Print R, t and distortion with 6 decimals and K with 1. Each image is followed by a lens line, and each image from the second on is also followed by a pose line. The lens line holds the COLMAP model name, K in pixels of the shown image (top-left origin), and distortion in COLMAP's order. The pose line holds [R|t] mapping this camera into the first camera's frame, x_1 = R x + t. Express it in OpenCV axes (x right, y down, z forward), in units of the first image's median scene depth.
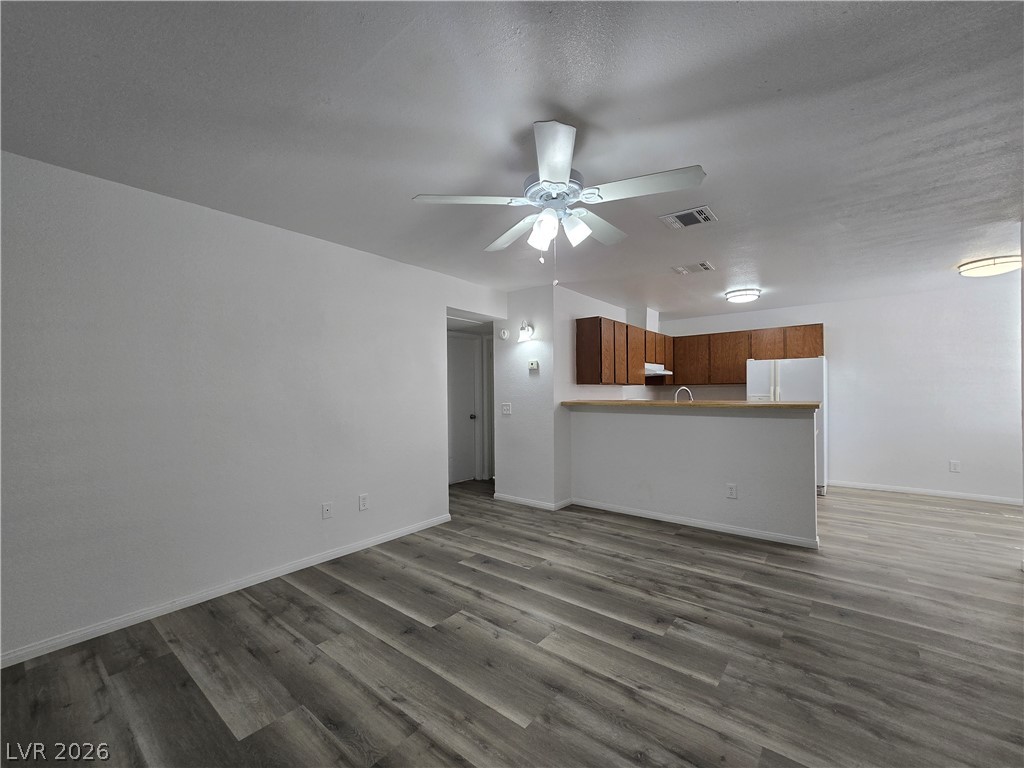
lens RADIAL K [[420.3, 0, 515.0], [0, 420.3, 390.2], [0, 0, 1]] dist [-0.001979, 0.000296]
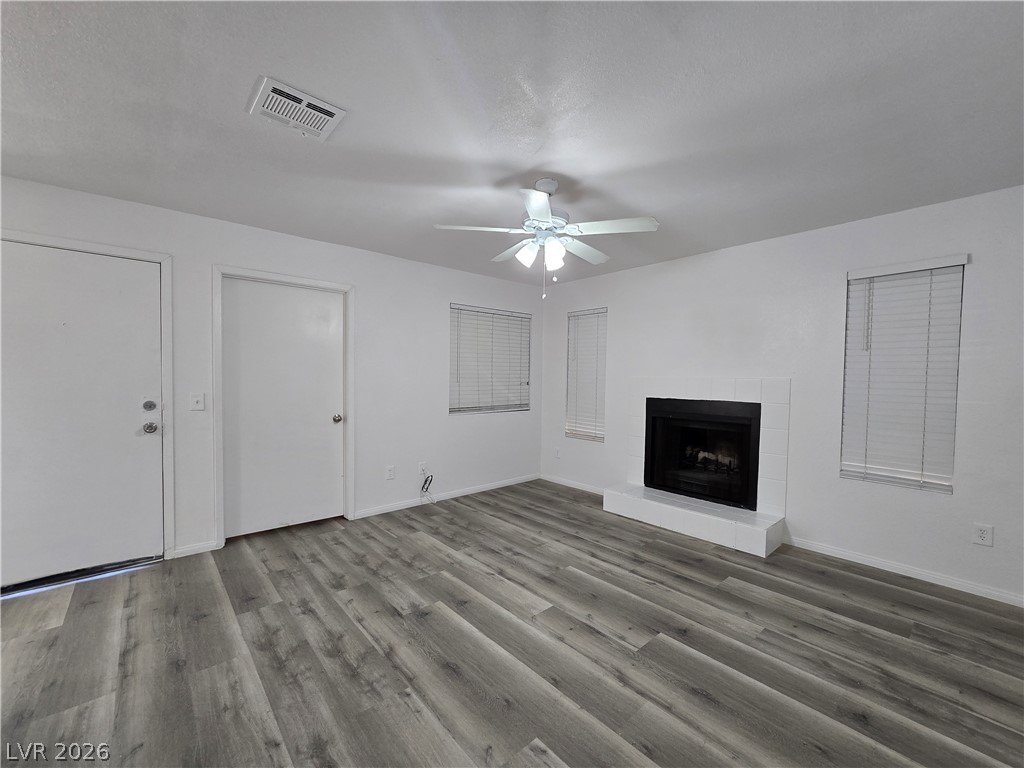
lens RADIAL K [[420.3, 0, 511.3], [0, 420.3, 388.0], [0, 0, 1]] dist [-0.001979, 0.000296]
pose [[-0.983773, -0.007269, 0.179270, -0.032655], [-0.003868, 0.999806, 0.019316, -0.006301], [-0.179376, 0.018309, -0.983610, 1.976978]]
